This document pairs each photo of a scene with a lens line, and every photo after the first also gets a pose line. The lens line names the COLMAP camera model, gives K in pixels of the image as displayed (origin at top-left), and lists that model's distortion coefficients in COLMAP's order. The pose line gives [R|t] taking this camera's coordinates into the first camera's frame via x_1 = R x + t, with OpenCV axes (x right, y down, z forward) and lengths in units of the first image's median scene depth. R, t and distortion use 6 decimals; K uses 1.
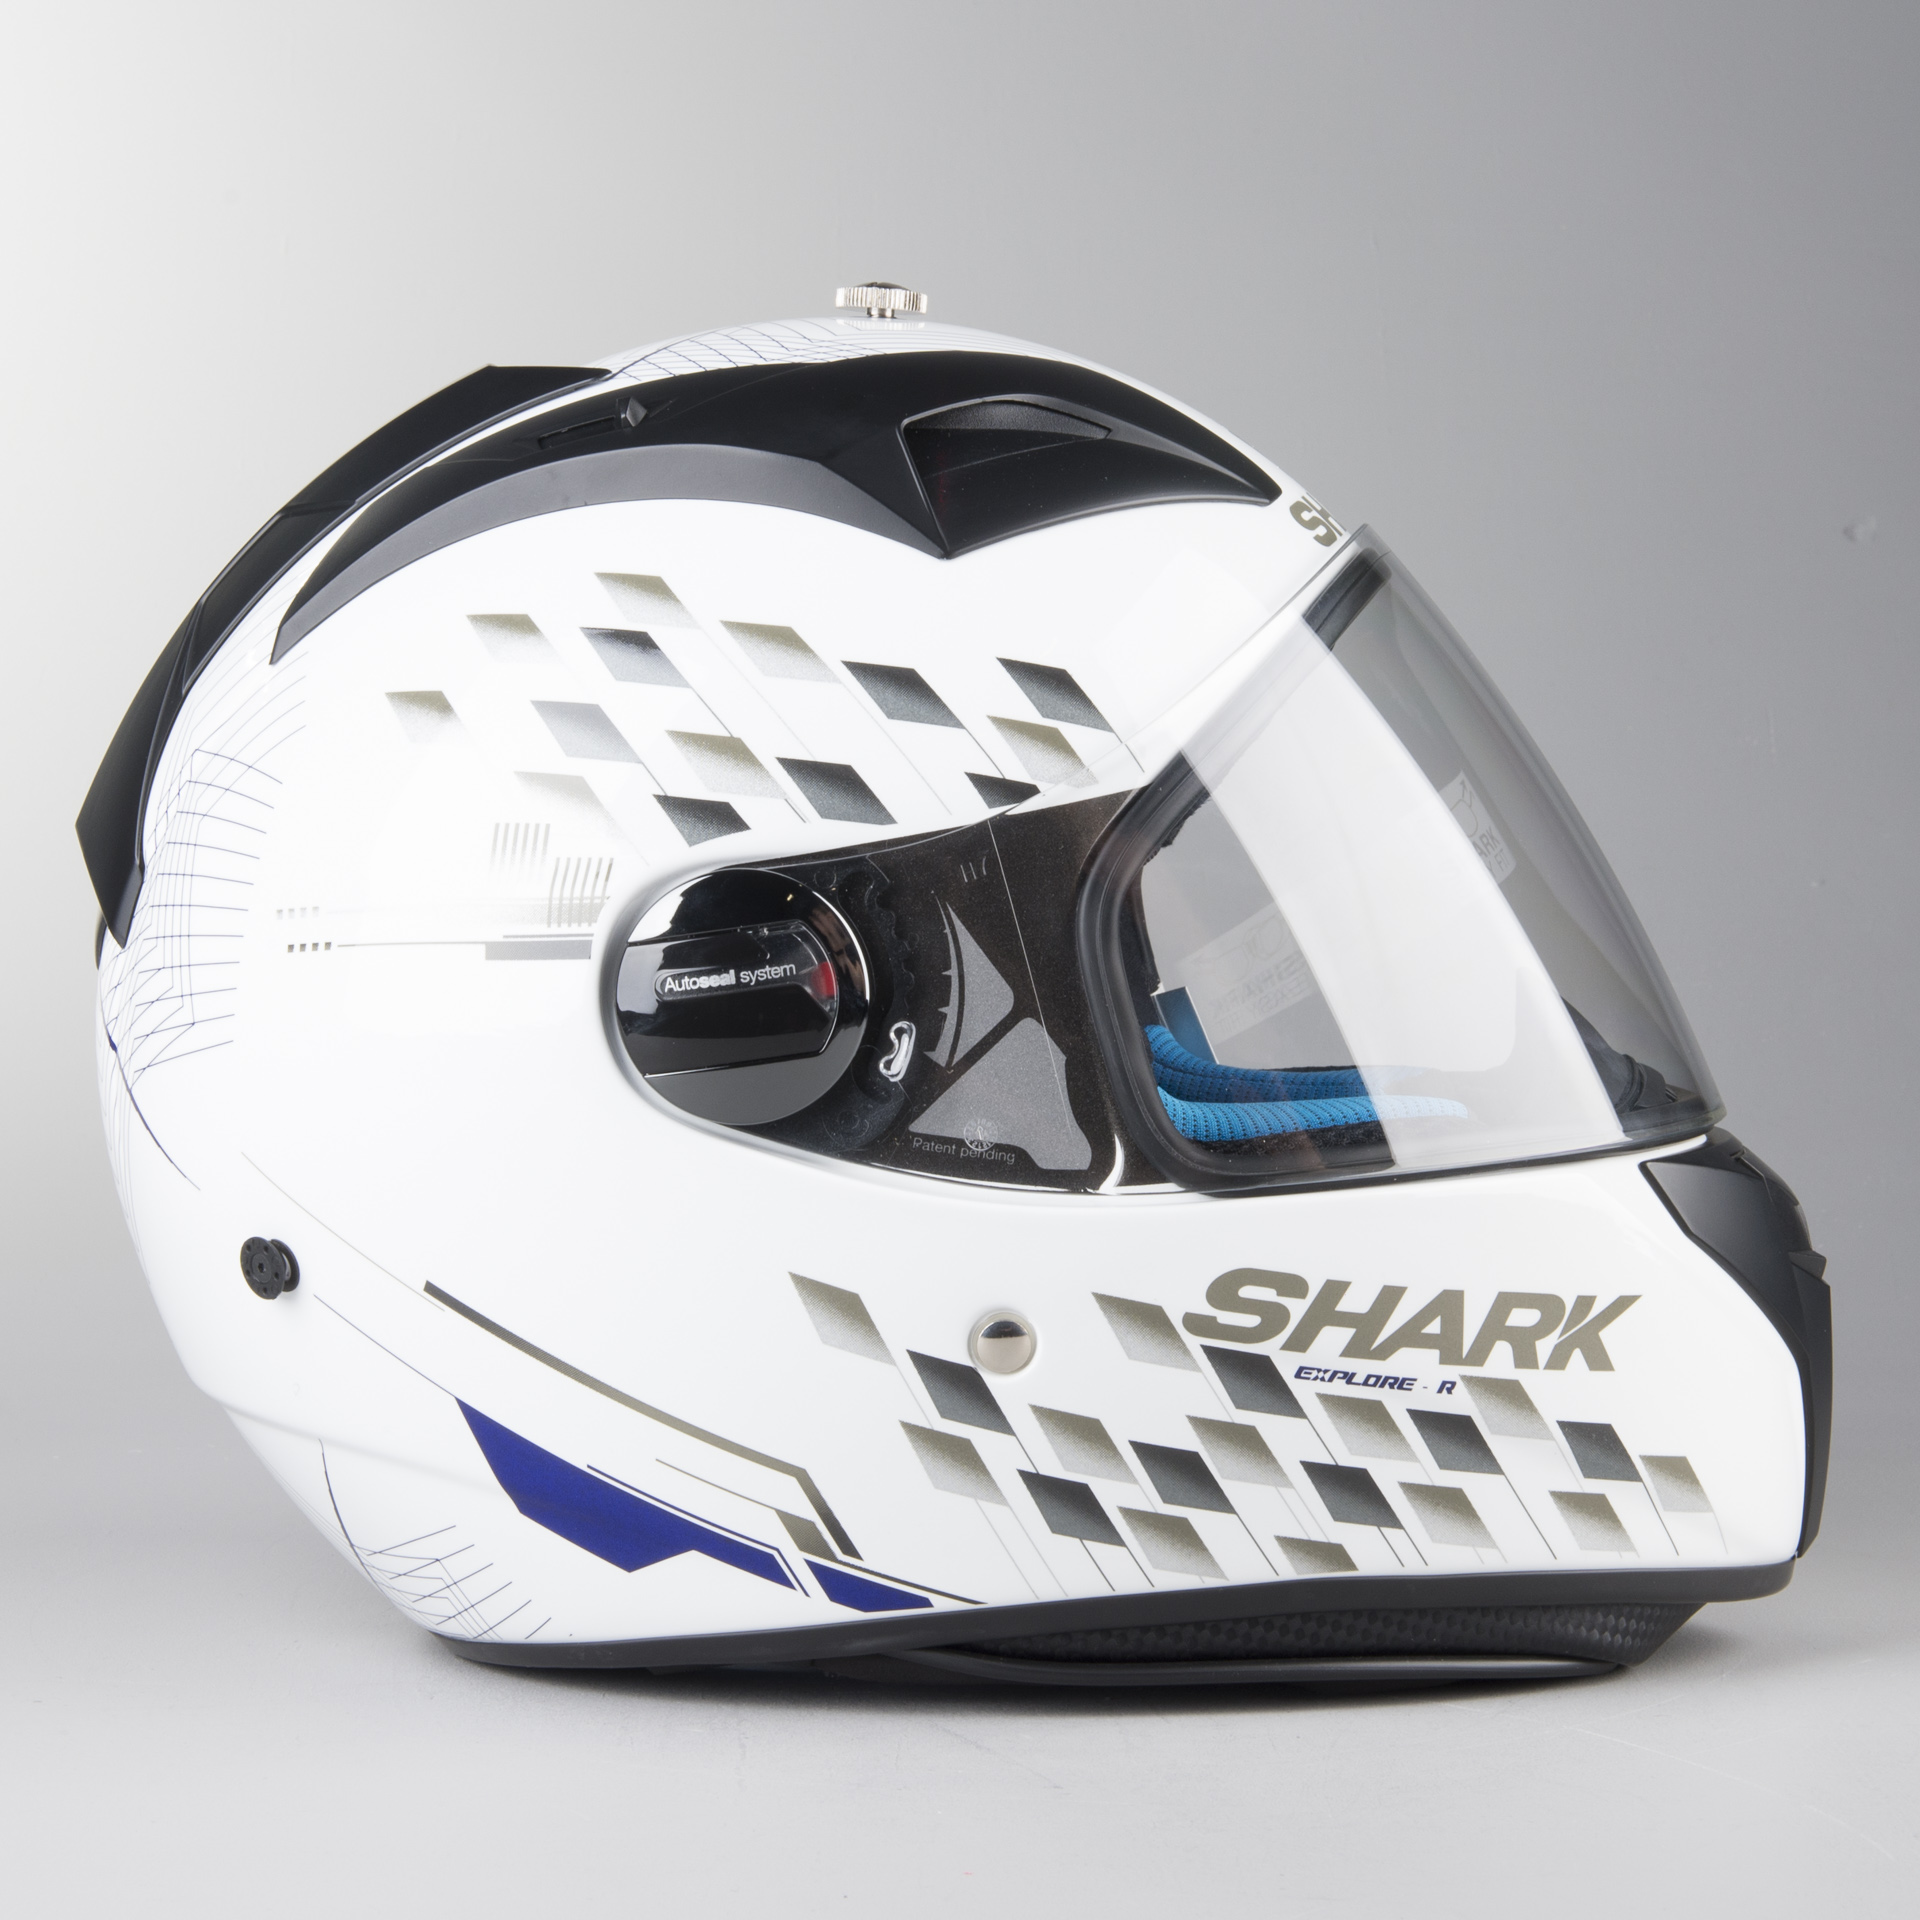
lens RADIAL K [[5333.4, 0, 875.6], [0, 5333.4, 903.2], [0, 0, 1]] dist [0.218853, 0.000000]
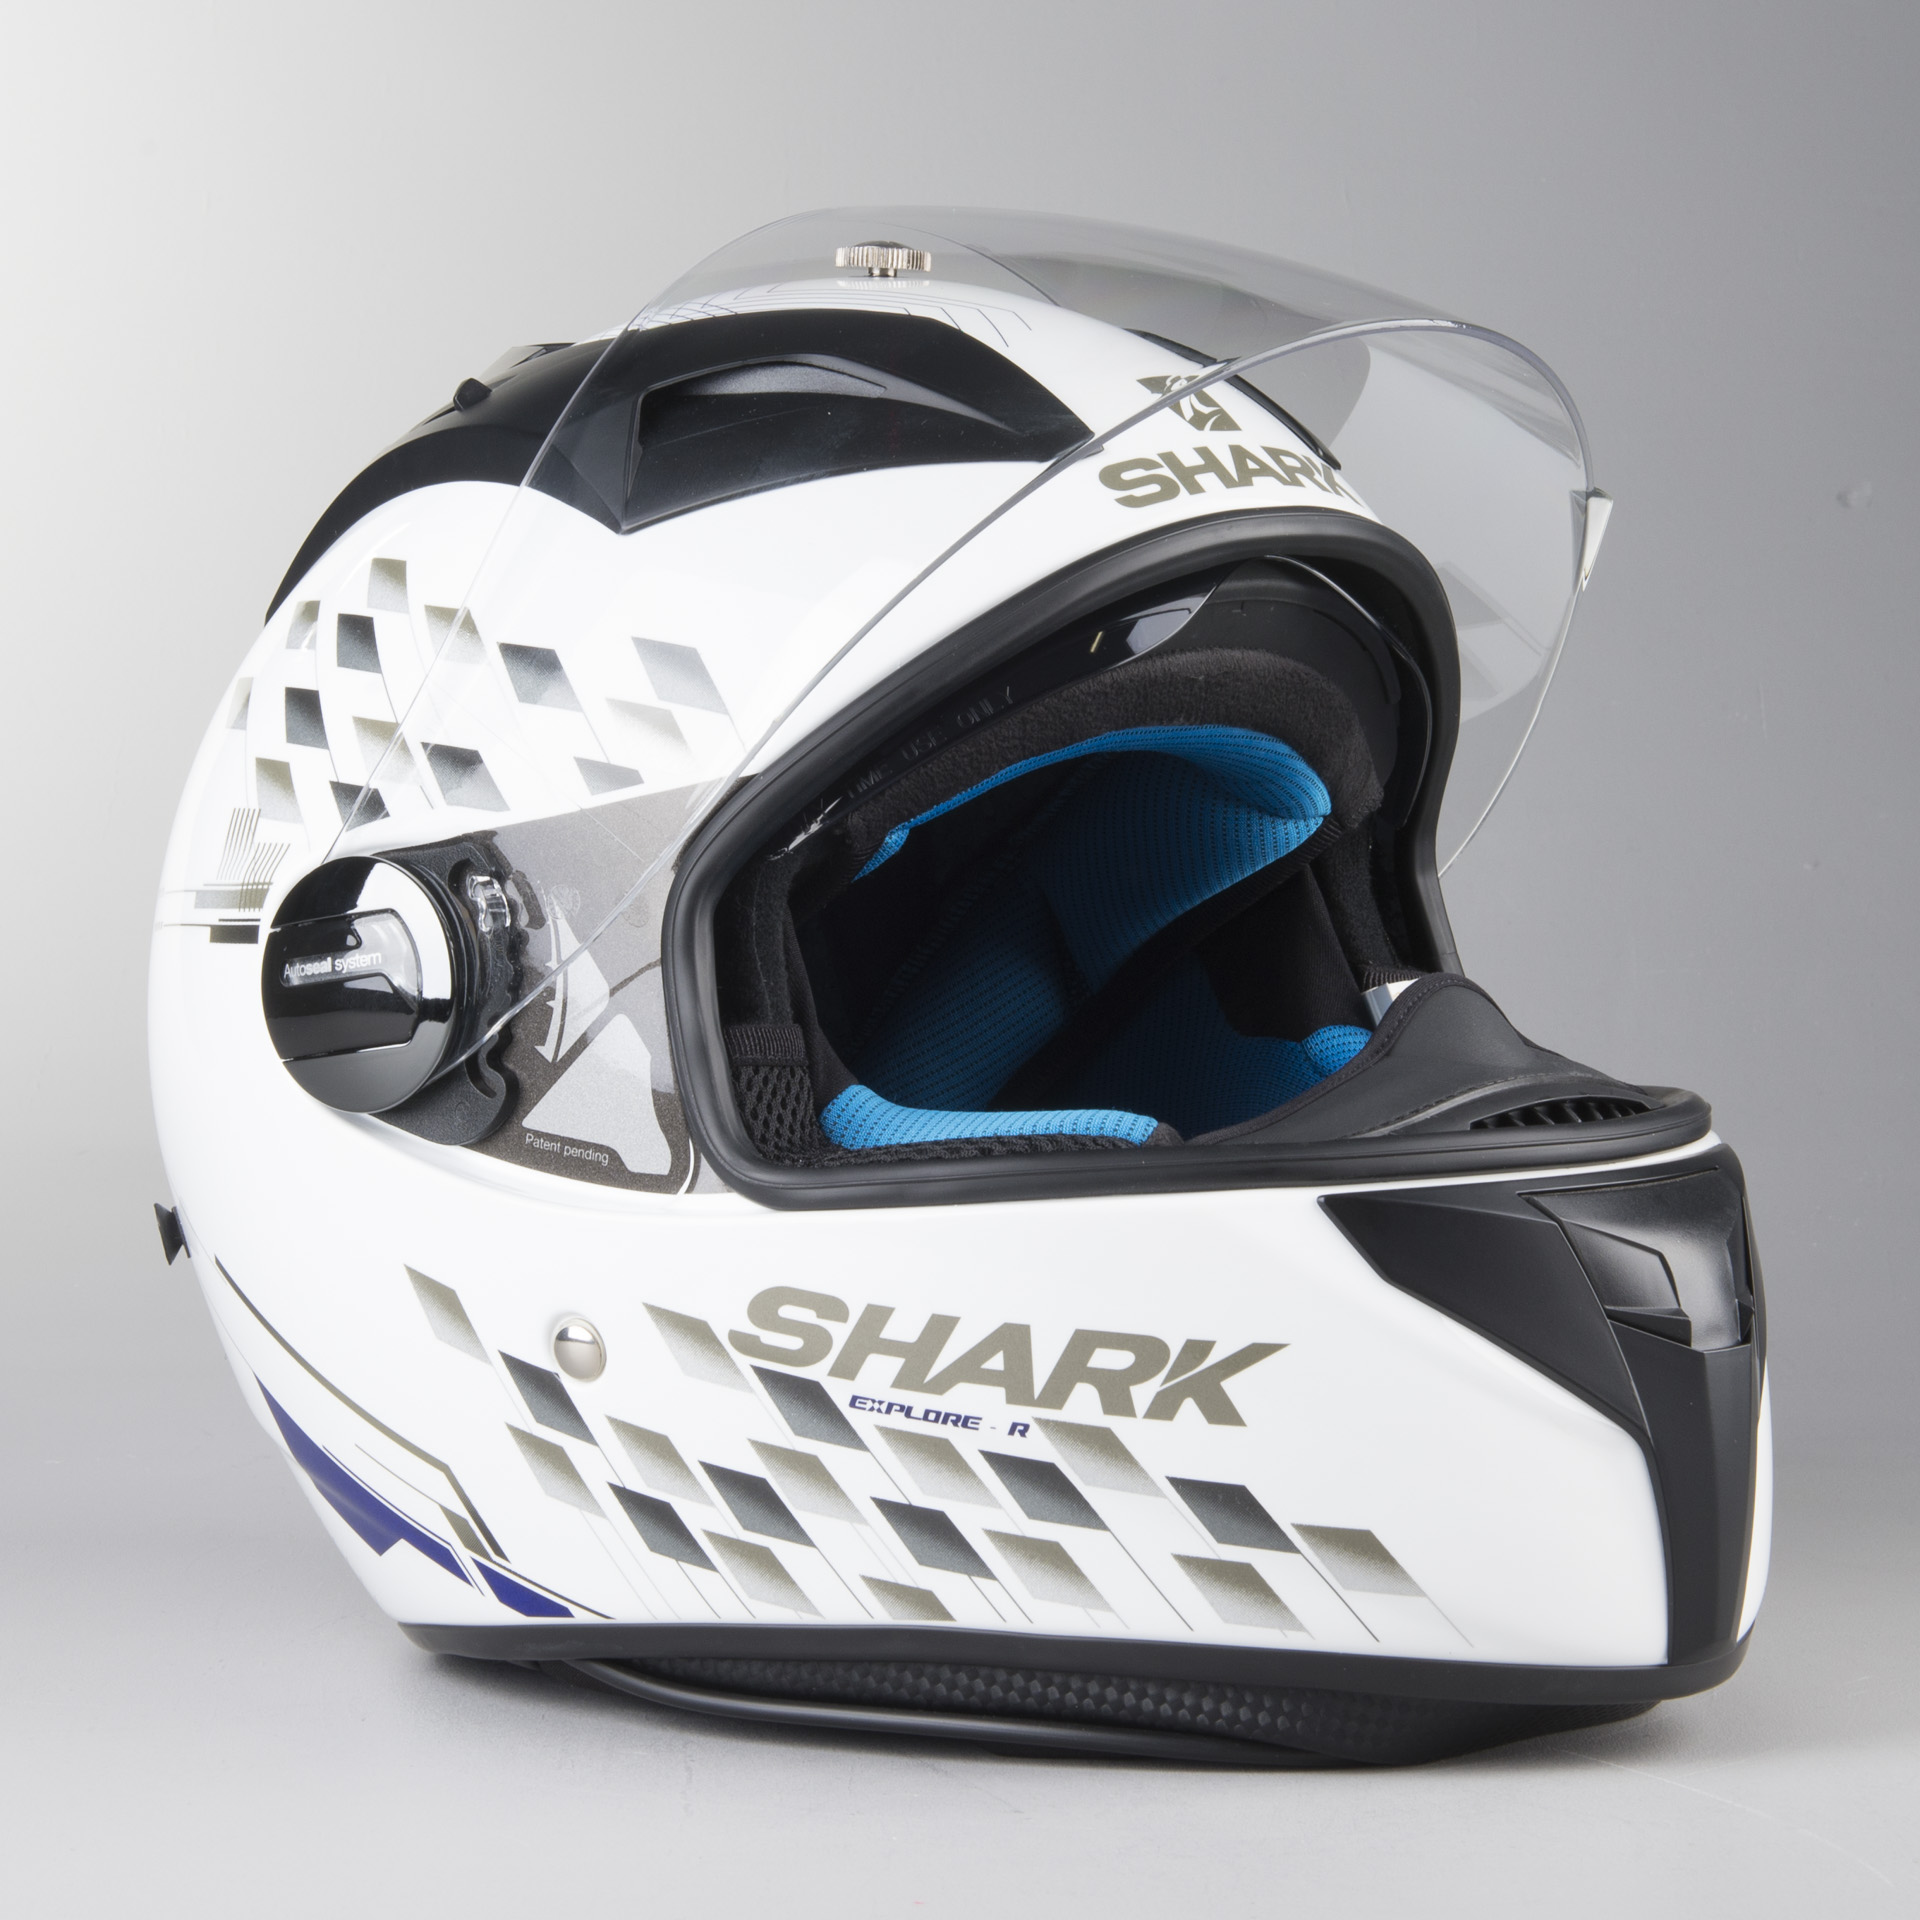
lens RADIAL K [[5333.4, 0, 957.9], [0, 5333.4, 968.6], [0, 0, 1]] dist [0.218853, 0.000000]
pose [[0.794253, 0.021665, -0.607200, 0.654049], [-0.009356, 0.999682, 0.023430, -0.009596], [0.607515, -0.012928, 0.794203, 0.272011]]
